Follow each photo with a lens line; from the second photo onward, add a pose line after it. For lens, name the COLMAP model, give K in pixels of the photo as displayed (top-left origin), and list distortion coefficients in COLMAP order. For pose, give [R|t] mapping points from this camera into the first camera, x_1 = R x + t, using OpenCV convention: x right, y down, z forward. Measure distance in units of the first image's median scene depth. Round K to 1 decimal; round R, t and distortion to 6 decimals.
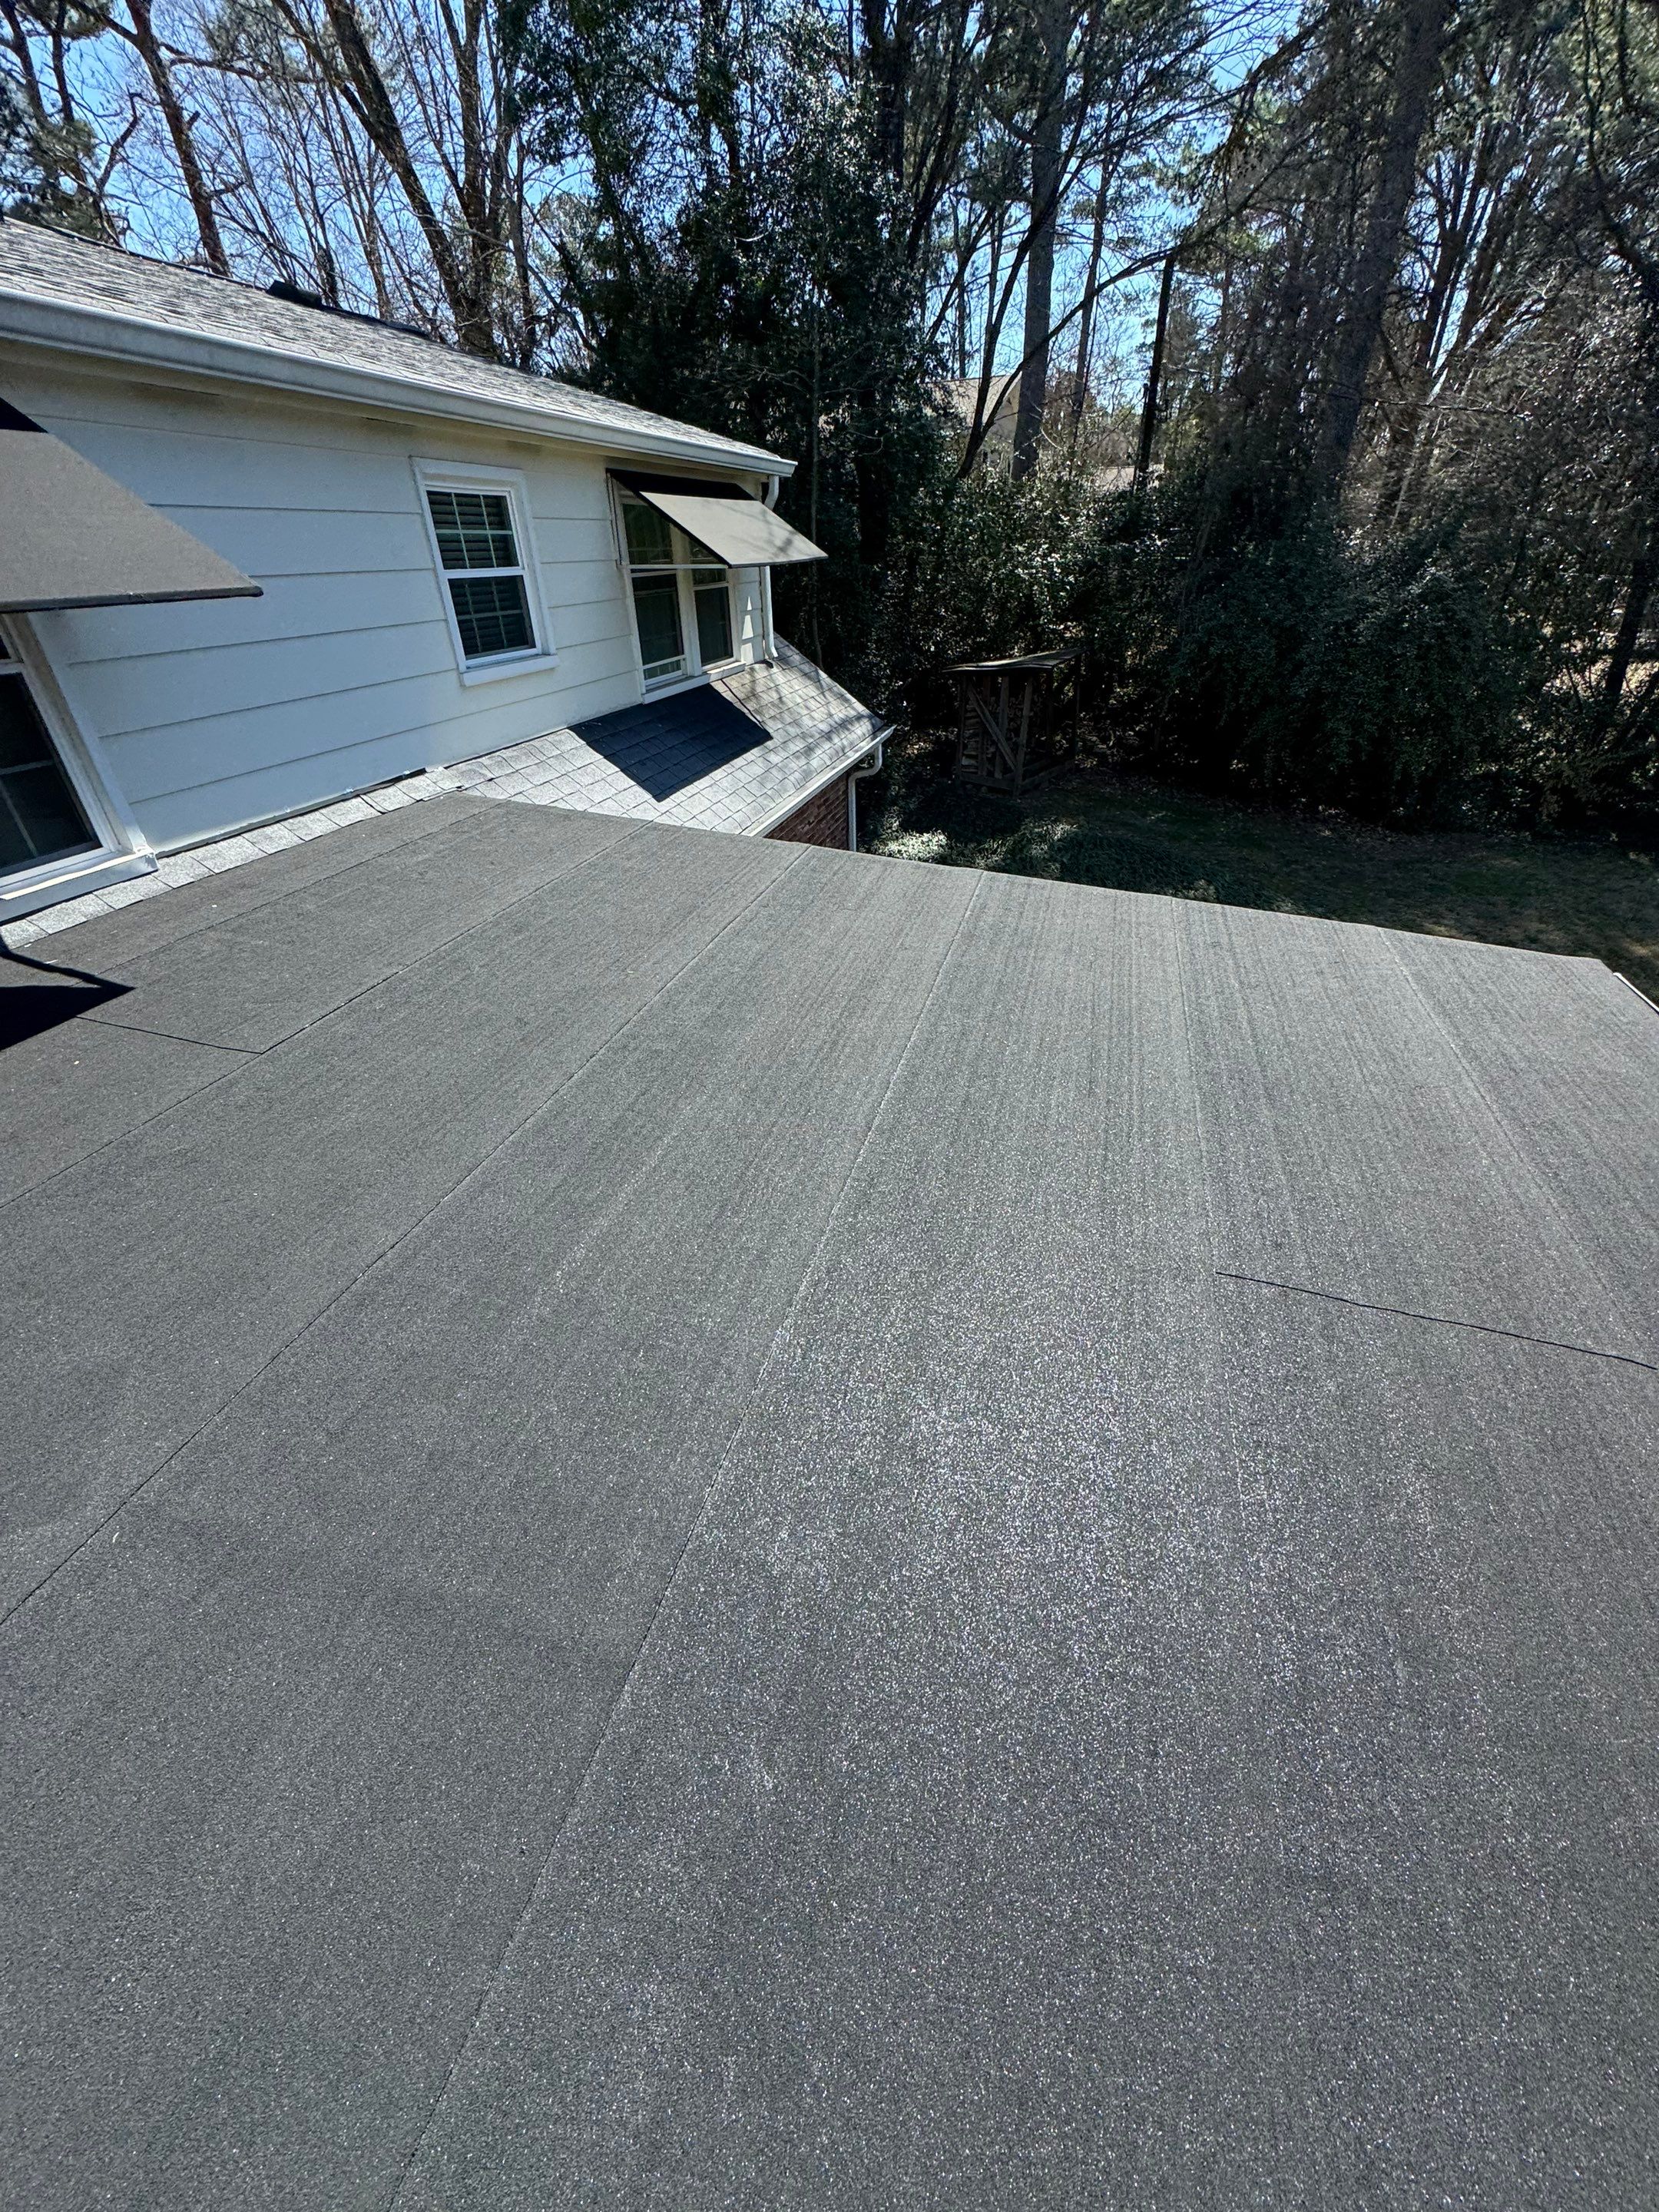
lens RADIAL K [[875.9, 0, 837.0], [0, 875.9, 1121.1], [0, 0, 1]] dist [-0.003457, 0.000766]
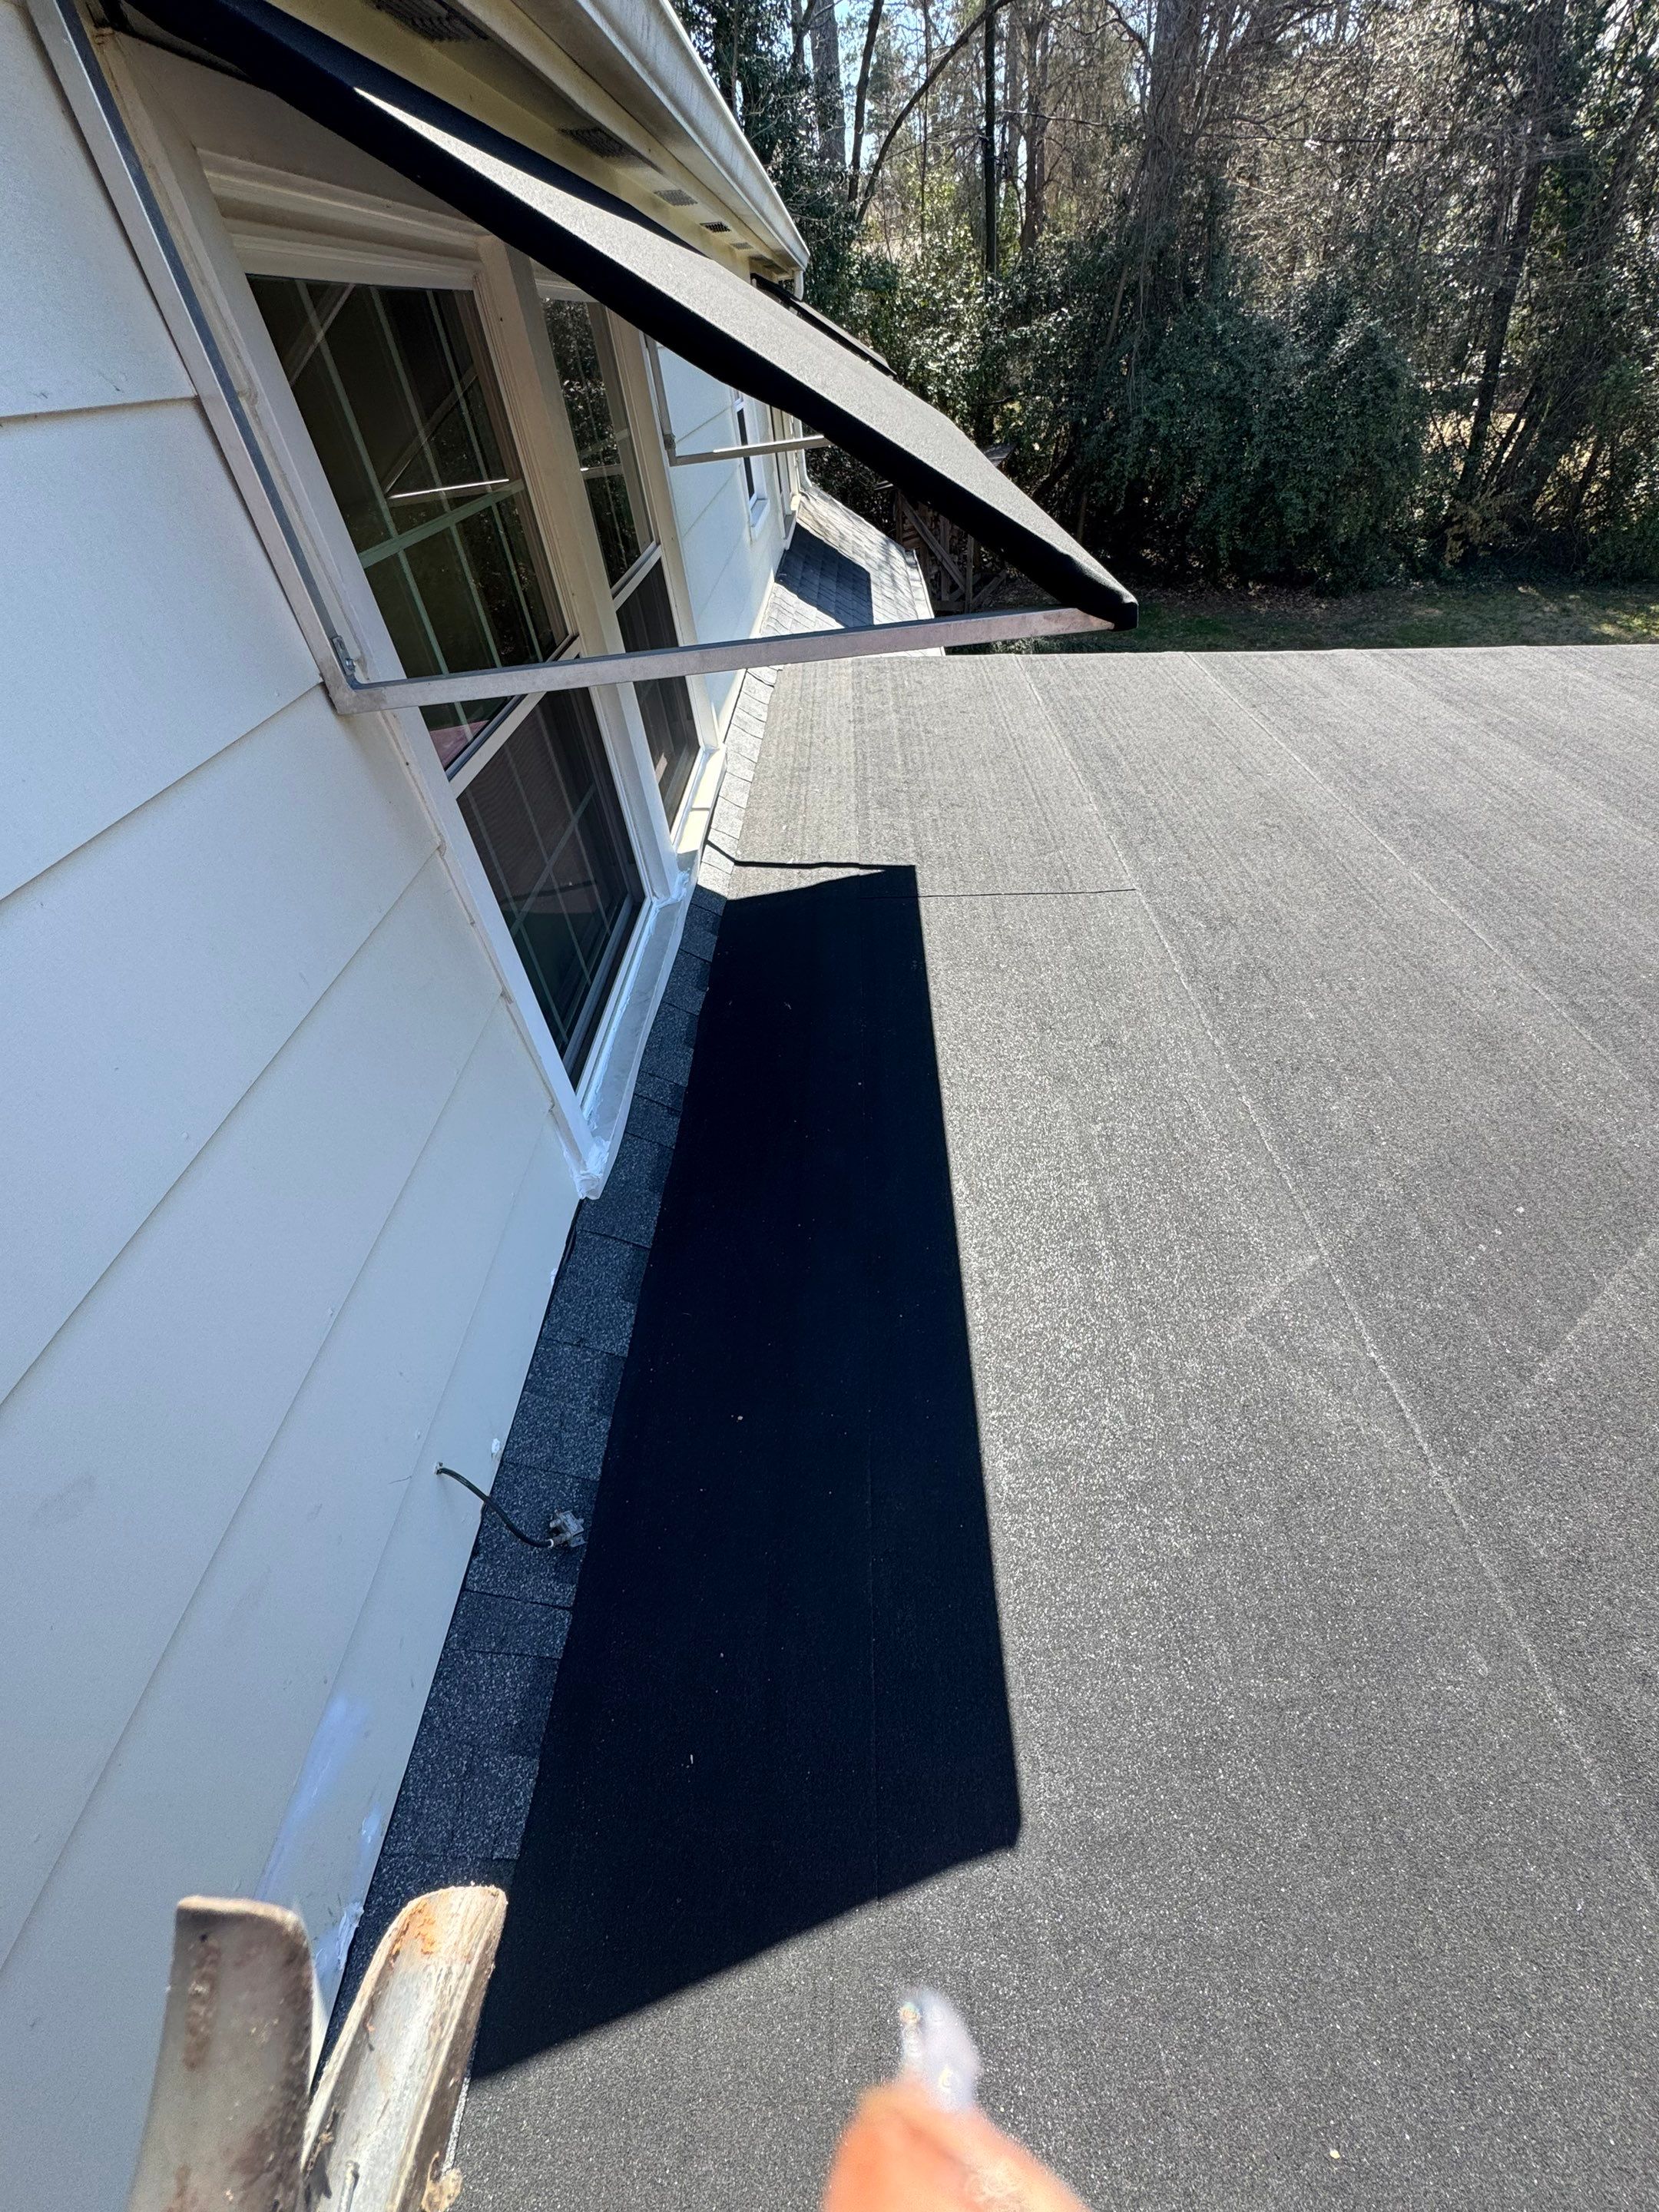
lens RADIAL K [[875.9, 0, 826.0], [0, 875.9, 1101.1], [0, 0, 1]] dist [-0.003457, 0.000766]
pose [[0.969309, -0.212945, 0.122859, -0.237190], [0.195505, 0.970666, 0.139950, -0.010043], [-0.149057, -0.111635, 0.982507, -0.010280]]
